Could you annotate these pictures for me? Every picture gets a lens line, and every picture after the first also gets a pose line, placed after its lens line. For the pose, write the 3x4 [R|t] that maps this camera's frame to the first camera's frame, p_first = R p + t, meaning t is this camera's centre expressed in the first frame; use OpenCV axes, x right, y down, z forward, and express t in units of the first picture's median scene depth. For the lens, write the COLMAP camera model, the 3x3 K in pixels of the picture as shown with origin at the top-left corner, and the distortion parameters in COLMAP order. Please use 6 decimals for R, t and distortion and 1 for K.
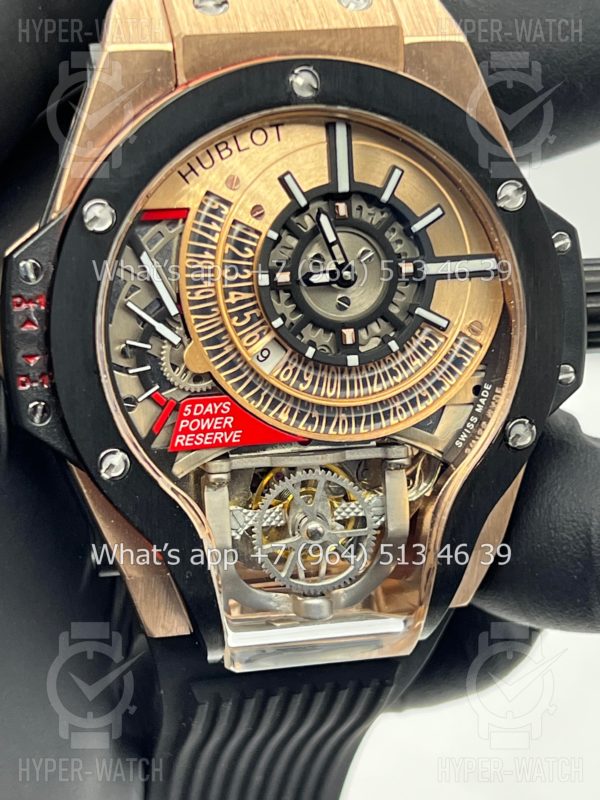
lens RADIAL K [[1898.6, 0, 297.2], [0, 1898.6, 397.5], [0, 0, 1]] dist [0.222668, 0.000000]
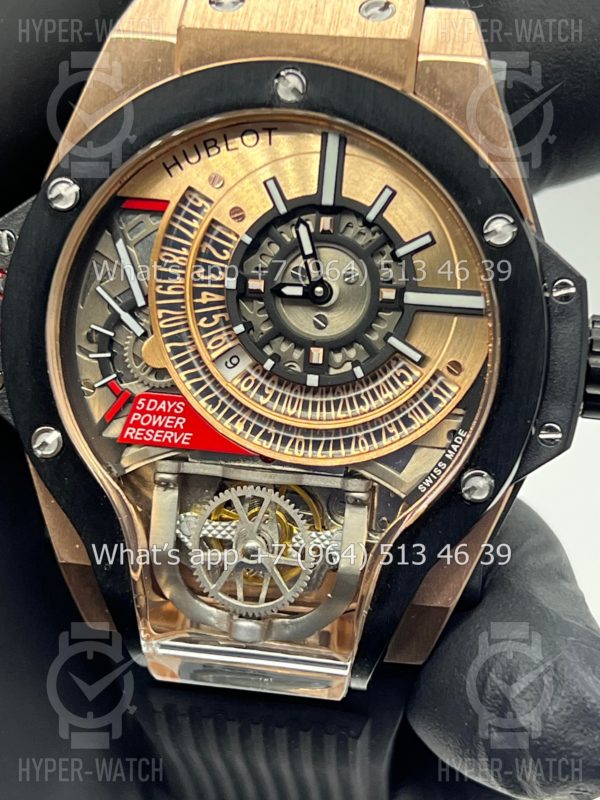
lens RADIAL K [[1898.6, 0, 294.8], [0, 1898.6, 407.1], [0, 0, 1]] dist [0.222668, 0.000000]
pose [[0.927351, 0.150835, -0.342446, 0.353596], [-0.166585, 0.985883, -0.016871, 0.011710], [0.335067, 0.072692, 0.939386, 0.098307]]
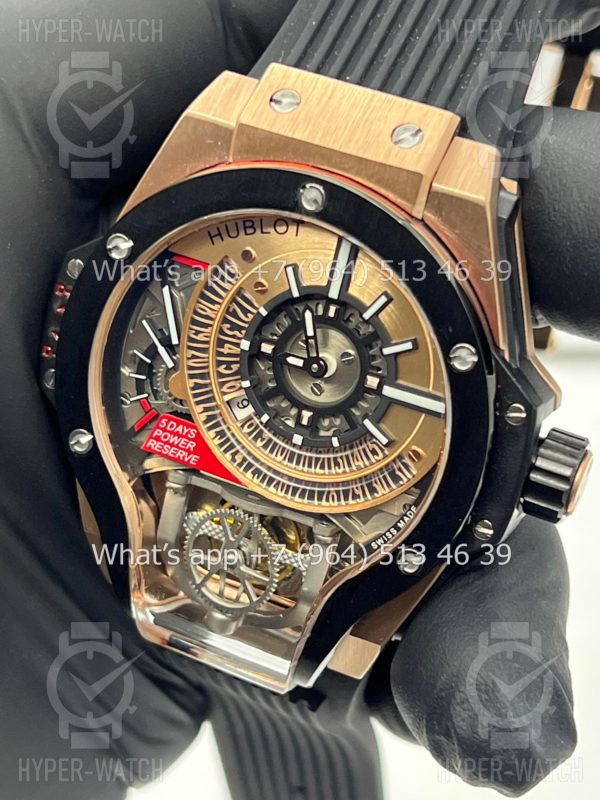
lens RADIAL K [[1898.6, 0, 304.1], [0, 1898.6, 403.4], [0, 0, 1]] dist [0.222668, 0.000000]
pose [[0.790564, 0.389695, -0.472383, 0.559970], [-0.325094, 0.920790, 0.215545, -0.285259], [0.518963, -0.016834, 0.854631, 0.039659]]
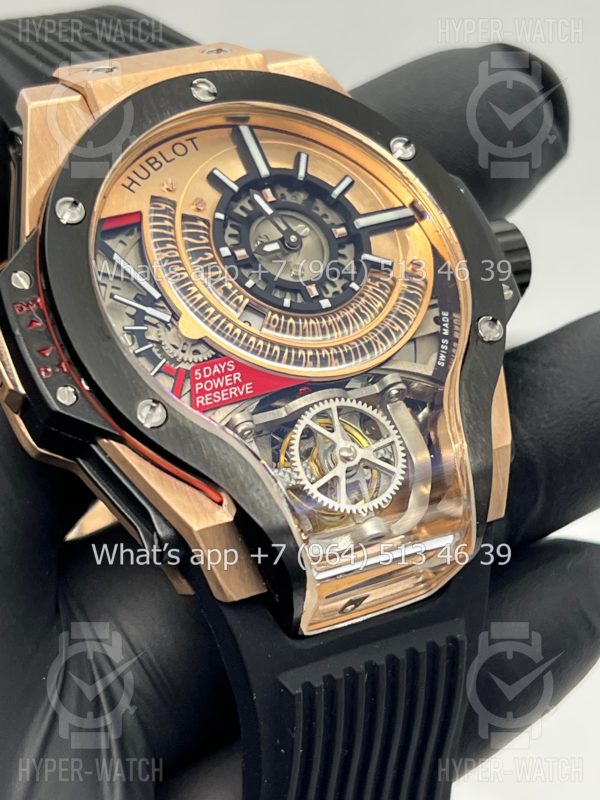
lens RADIAL K [[1898.6, 0, 295.3], [0, 1898.6, 400.5], [0, 0, 1]] dist [0.222668, 0.000000]
pose [[0.935372, -0.277381, 0.219406, -0.242756], [0.346472, 0.843184, -0.411095, 0.472384], [-0.070970, 0.460544, 0.884795, 0.063480]]
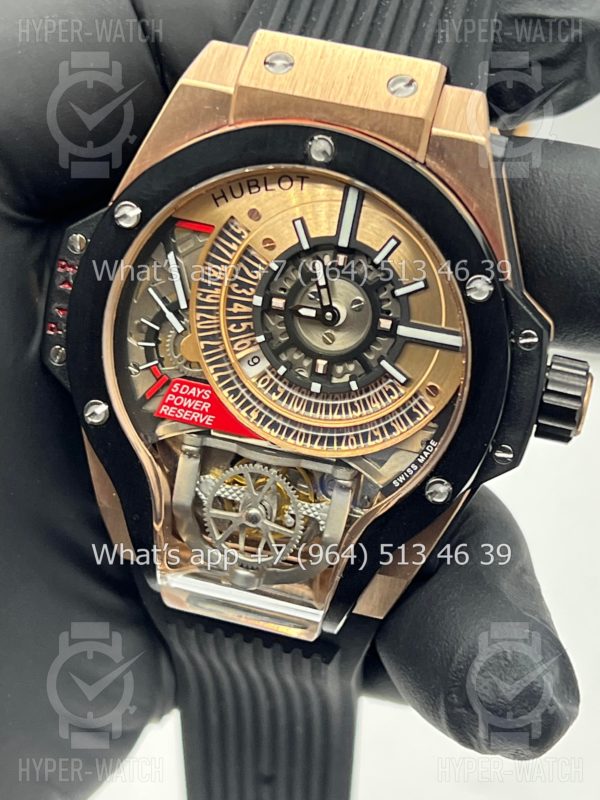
lens RADIAL K [[1898.6, 0, 302.1], [0, 1898.6, 414.5], [0, 0, 1]] dist [0.222668, 0.000000]
pose [[0.888418, 0.293983, -0.352545, 0.441571], [-0.268258, 0.955724, 0.120954, -0.143615], [0.372494, -0.012885, 0.927945, -0.088303]]
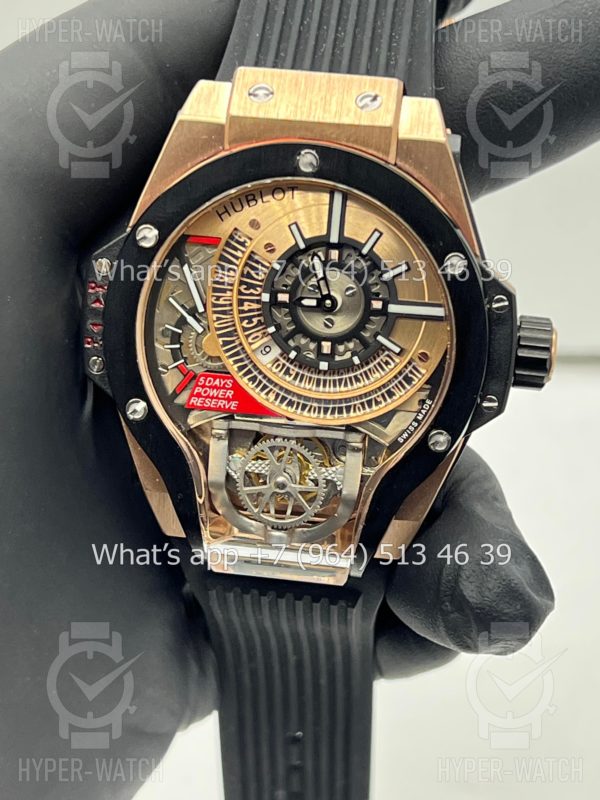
lens RADIAL K [[1898.6, 0, 297.7], [0, 1898.6, 415.0], [0, 0, 1]] dist [0.222668, 0.000000]
pose [[0.935543, 0.181106, -0.303249, 0.433798], [-0.161384, 0.982861, 0.089102, -0.103740], [0.314188, -0.034419, 0.948737, -0.300221]]
